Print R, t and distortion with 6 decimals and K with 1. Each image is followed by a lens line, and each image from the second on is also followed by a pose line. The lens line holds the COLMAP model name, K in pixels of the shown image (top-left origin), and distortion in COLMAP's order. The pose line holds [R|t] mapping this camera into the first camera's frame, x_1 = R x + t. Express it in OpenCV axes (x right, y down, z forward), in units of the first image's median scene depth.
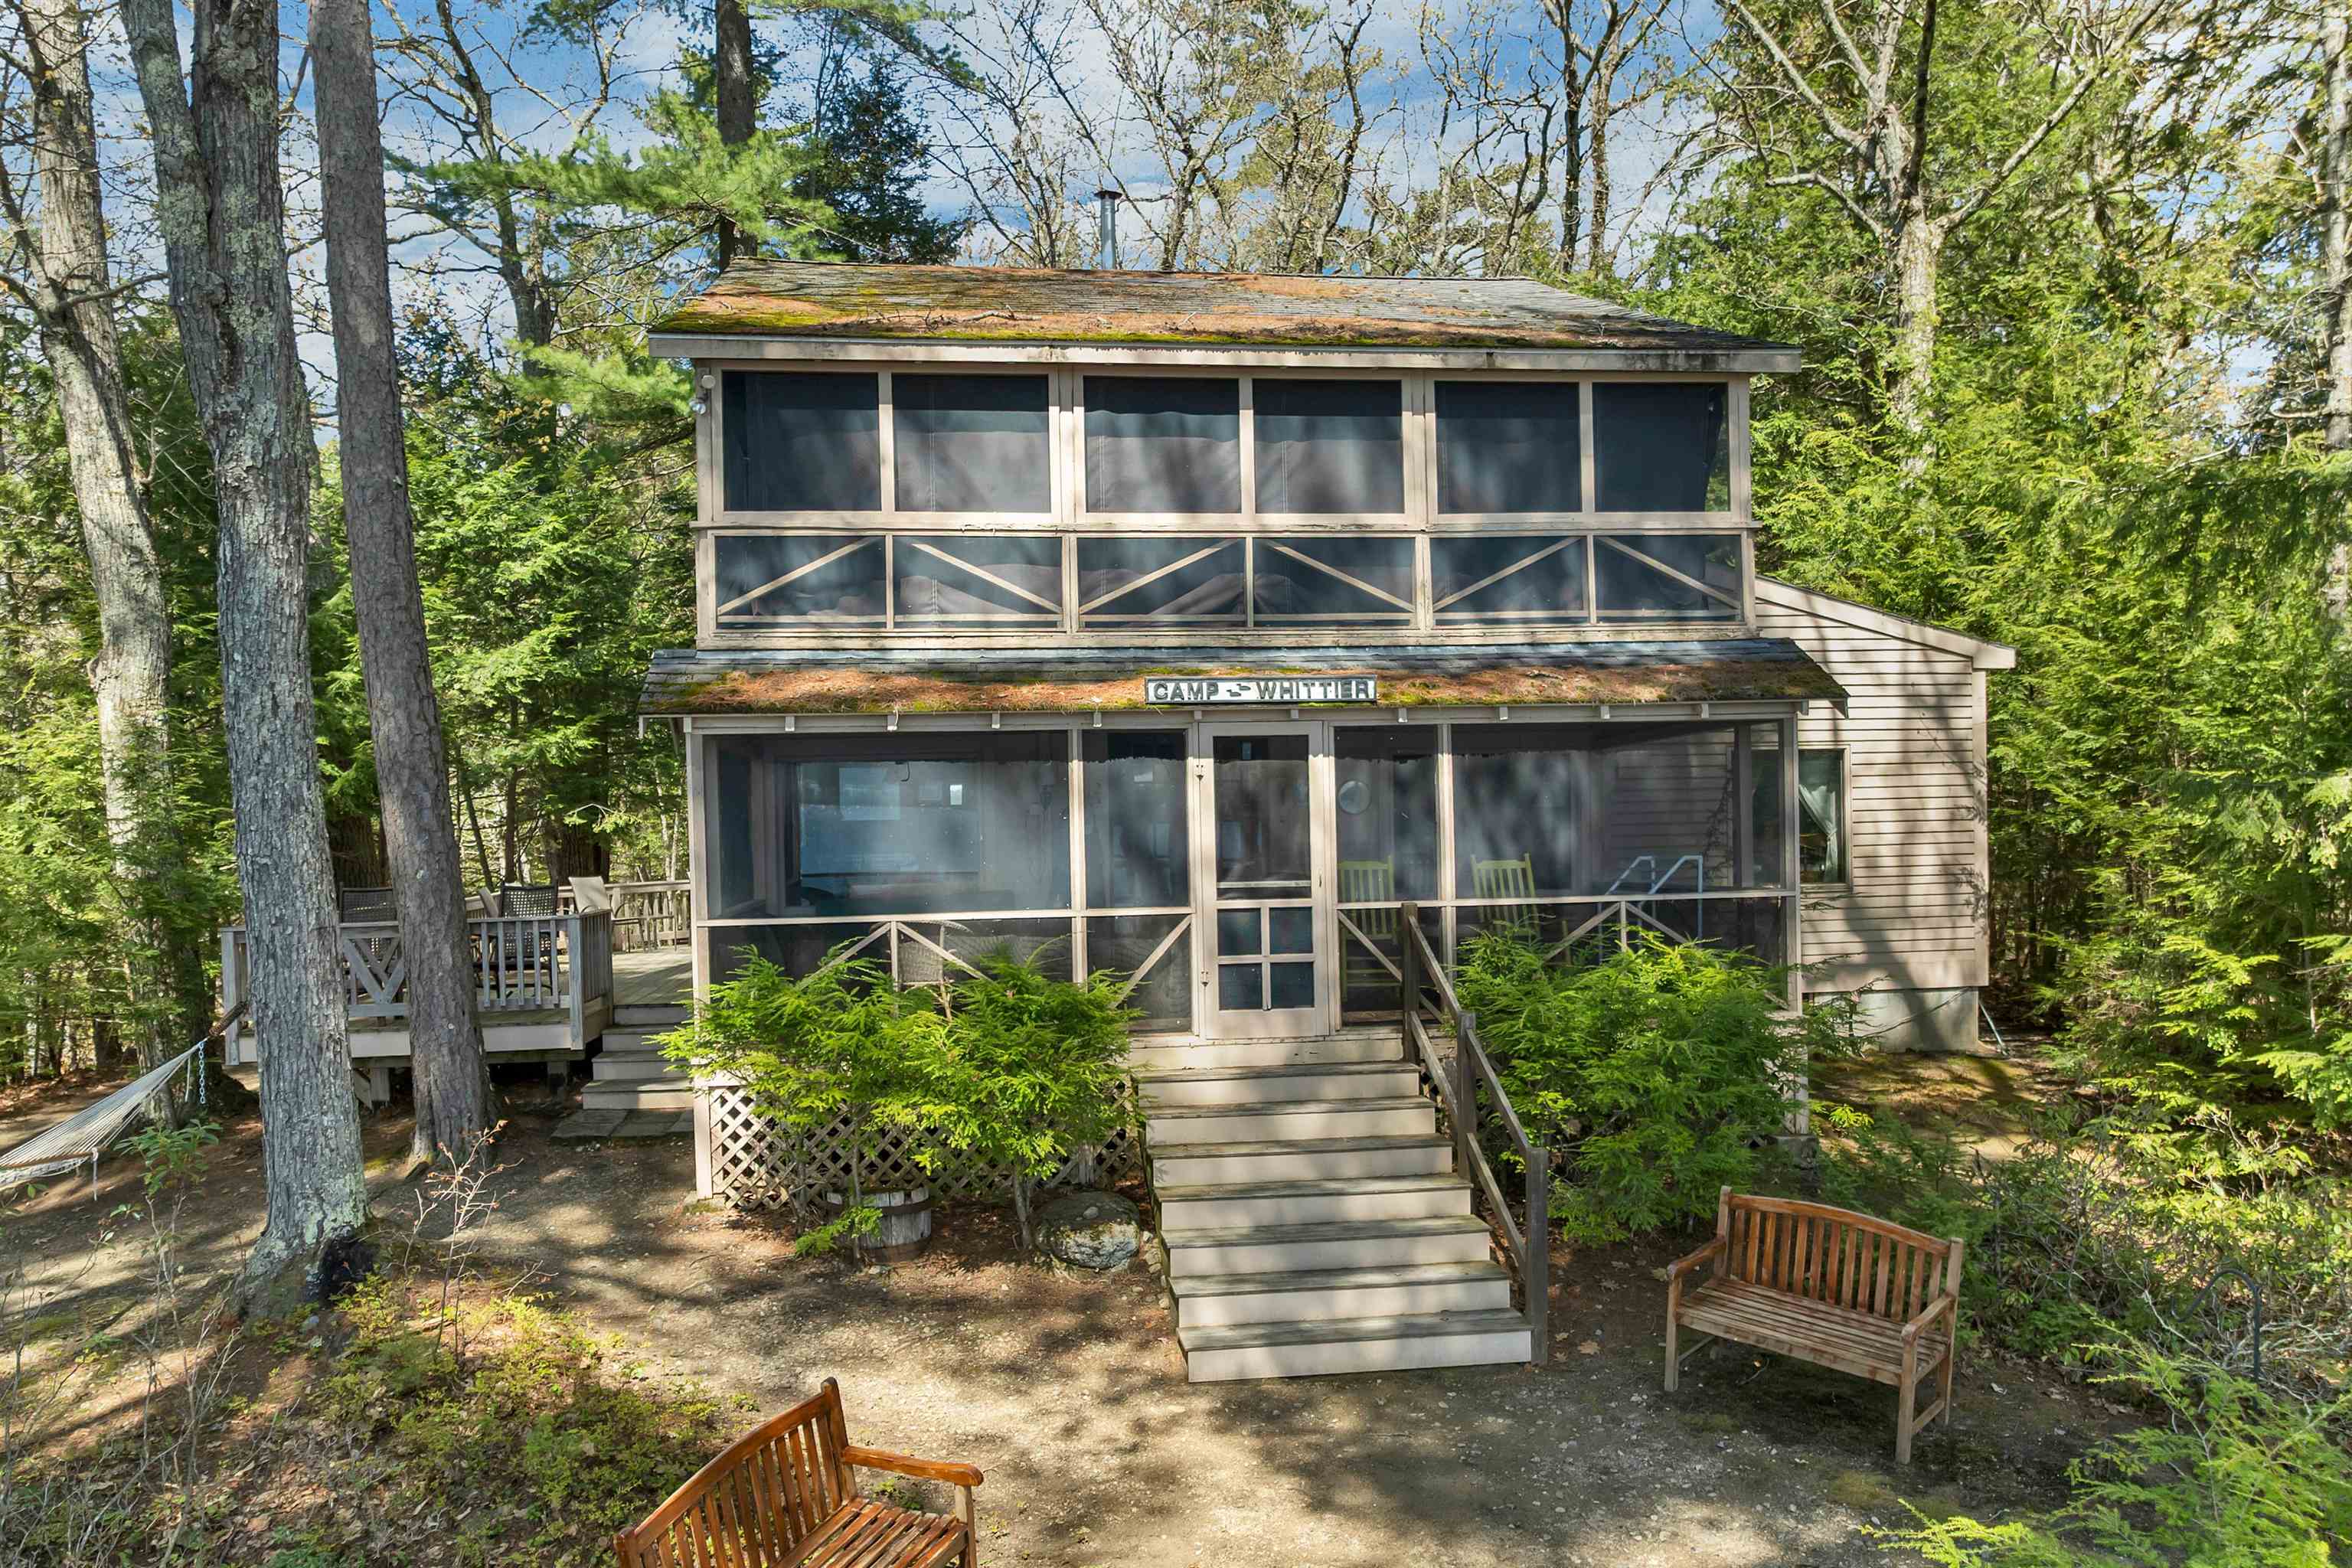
lens RADIAL K [[1744.8, 0, 1179.3], [0, 1744.8, 875.2], [0, 0, 1]] dist [-0.025056, -0.002924]
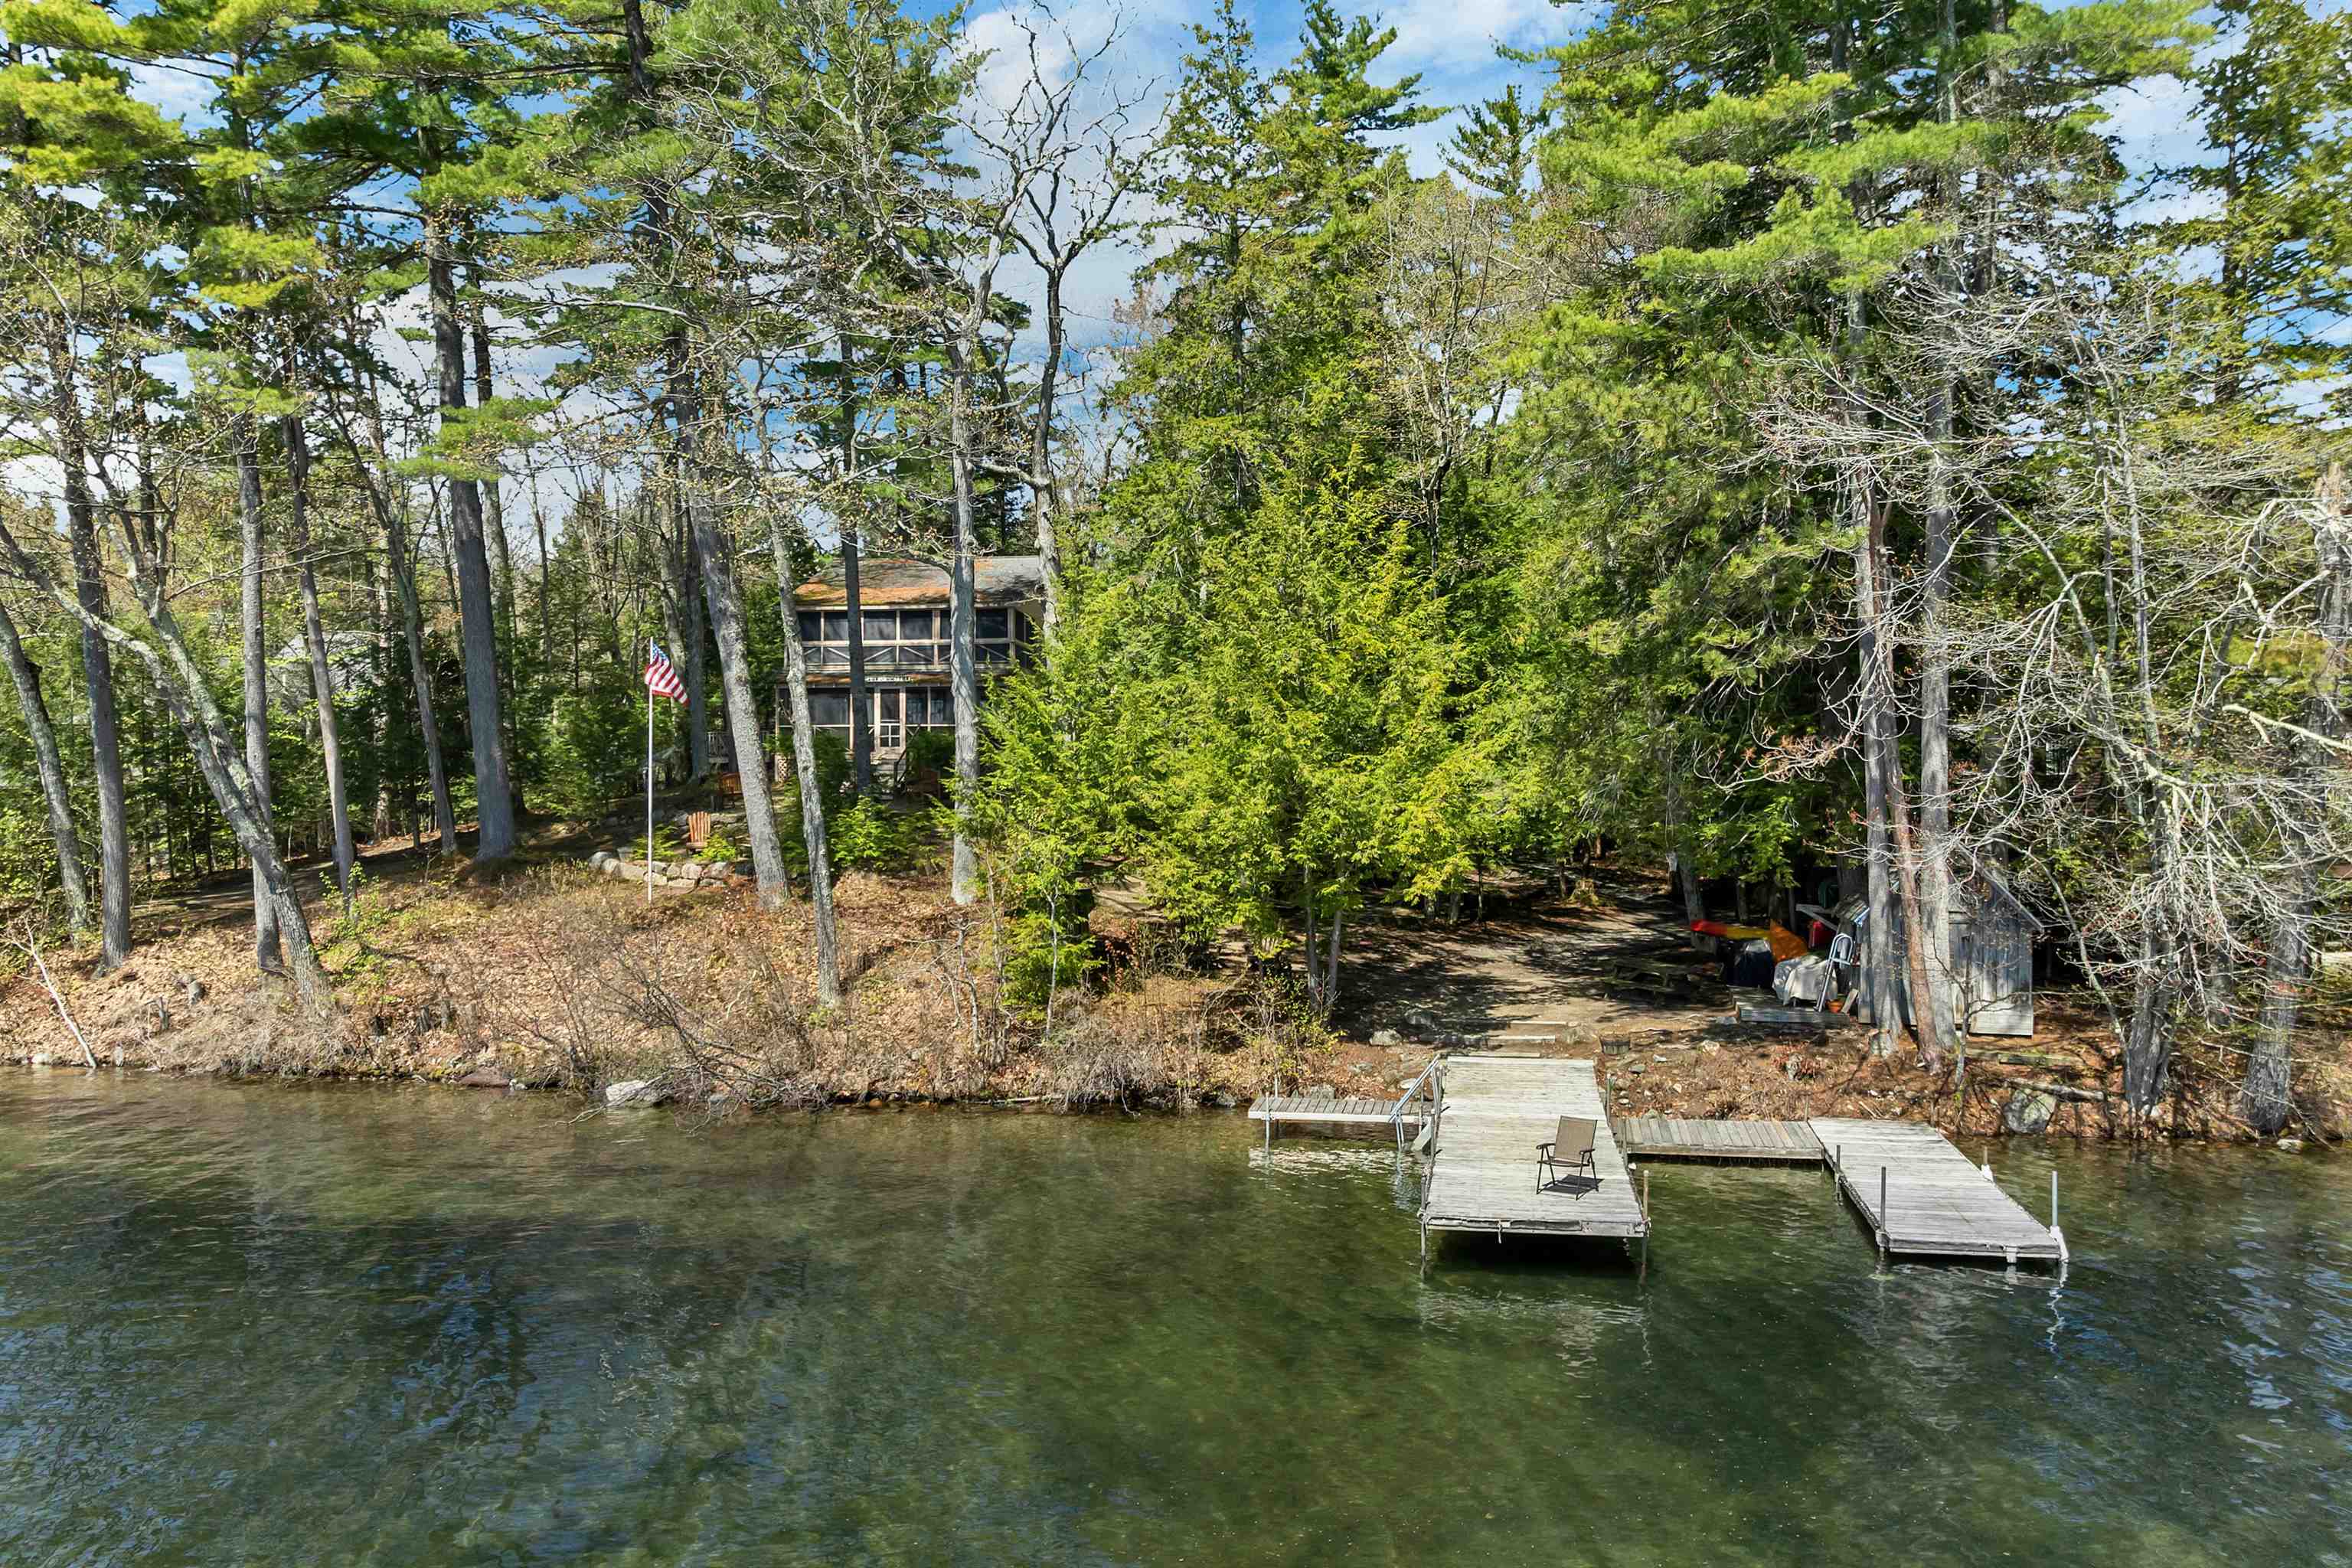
lens RADIAL K [[1658.8, 0, 1176.3], [0, 1658.8, 848.8], [0, 0, 1]] dist [-0.027077, -0.001893]
pose [[0.962831, 0.026669, -0.268784, 1.972856], [-0.028435, 0.999592, -0.002682, 0.335676], [0.268603, 0.010225, 0.963197, -3.040924]]
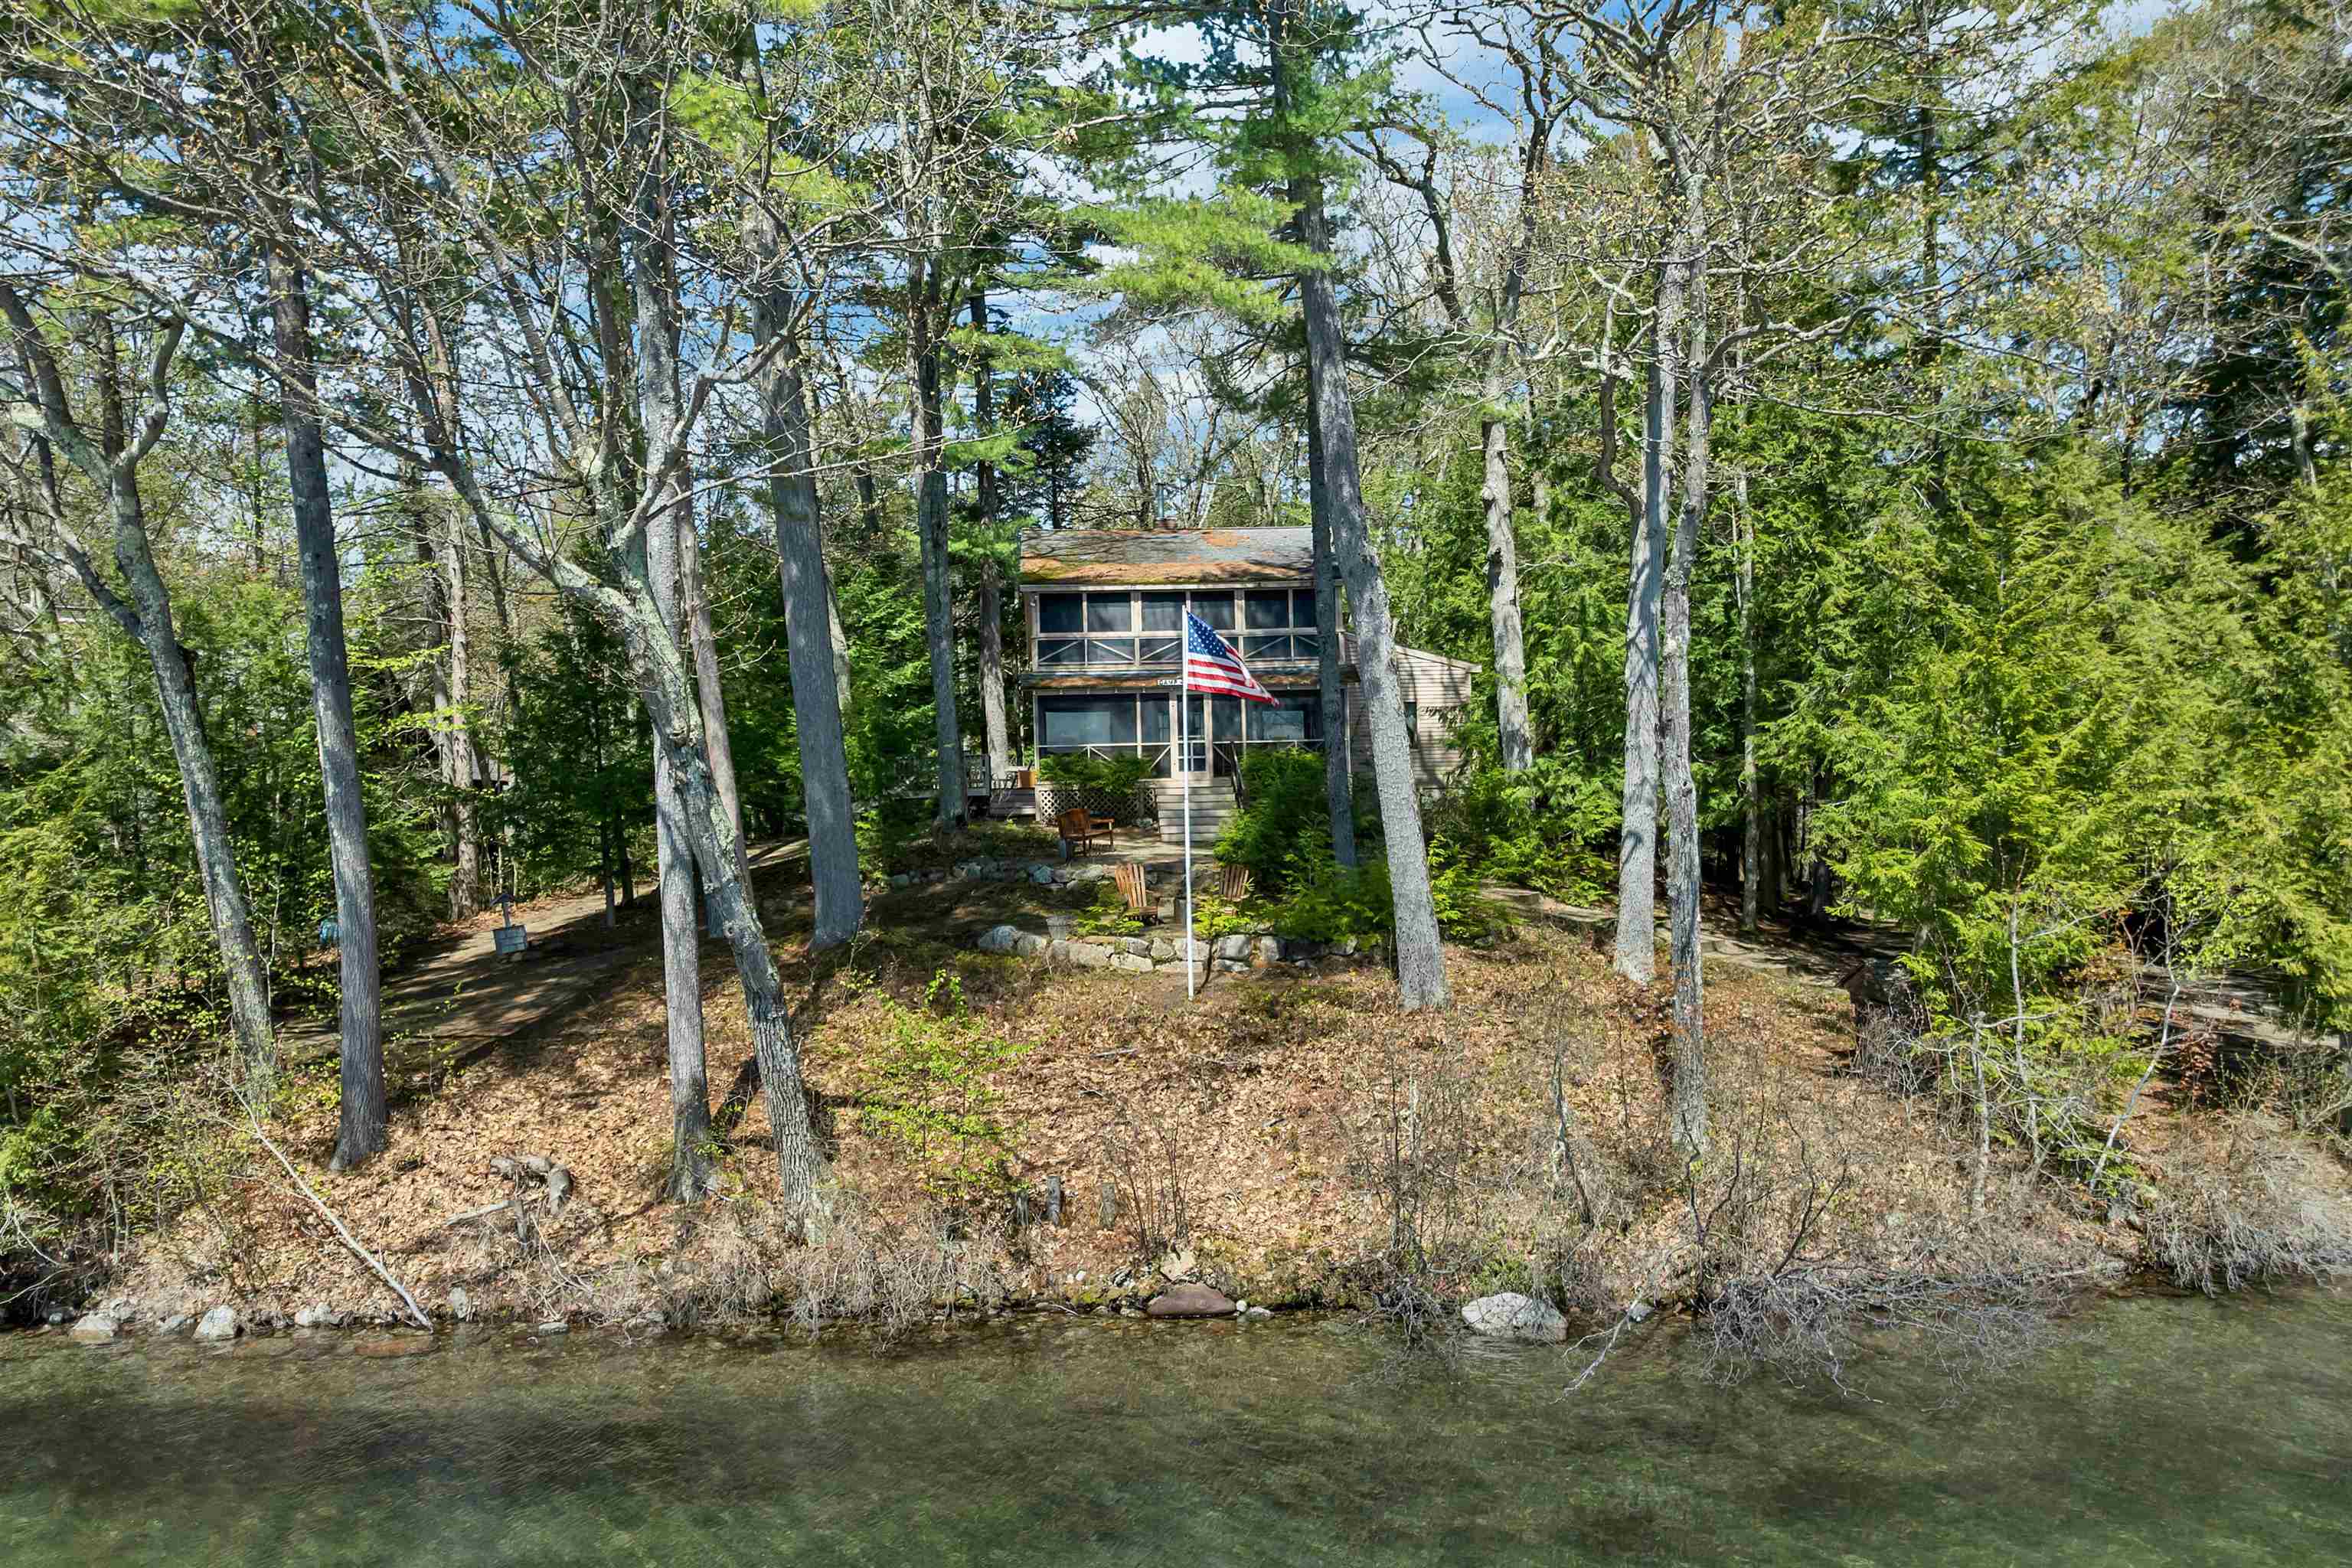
lens RADIAL K [[1744.8, 0, 1179.3], [0, 1744.8, 875.2], [0, 0, 1]] dist [-0.025056, -0.002924]
pose [[0.997252, -0.003824, -0.073987, 0.281570], [0.003059, 0.999941, -0.010441, 0.321390], [0.074023, 0.010186, 0.997205, -2.505639]]
